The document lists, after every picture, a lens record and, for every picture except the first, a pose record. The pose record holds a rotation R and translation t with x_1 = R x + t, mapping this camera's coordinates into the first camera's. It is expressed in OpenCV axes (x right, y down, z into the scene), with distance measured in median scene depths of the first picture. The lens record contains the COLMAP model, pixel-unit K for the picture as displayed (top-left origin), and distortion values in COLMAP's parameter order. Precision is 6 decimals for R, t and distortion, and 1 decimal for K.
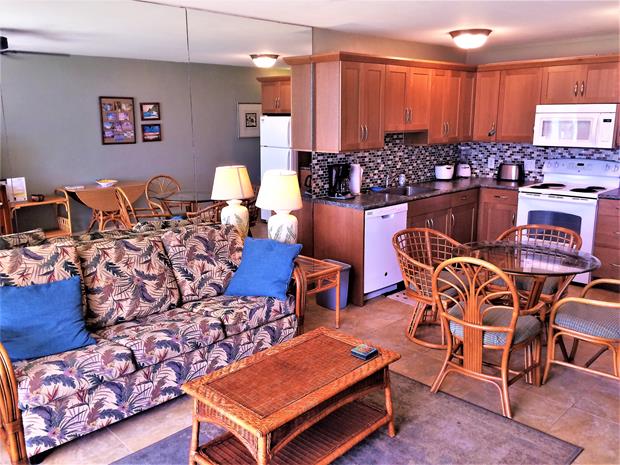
lens RADIAL K [[543.0, 0, 306.5], [0, 543.0, 232.4], [0, 0, 1]] dist [0.104429, -0.135642]
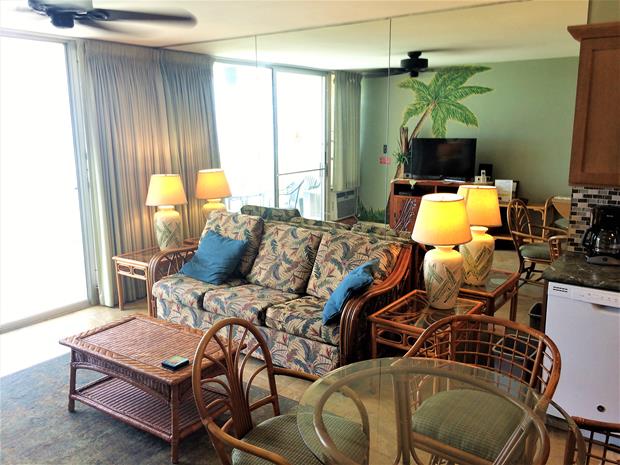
lens RADIAL K [[543.0, 0, 306.5], [0, 543.0, 232.4], [0, 0, 1]] dist [0.104429, -0.135642]
pose [[0.165661, 0.203884, -0.964877, 0.714440], [-0.203698, 0.964372, 0.168804, -0.156409], [0.964916, 0.168579, 0.201290, 0.655497]]
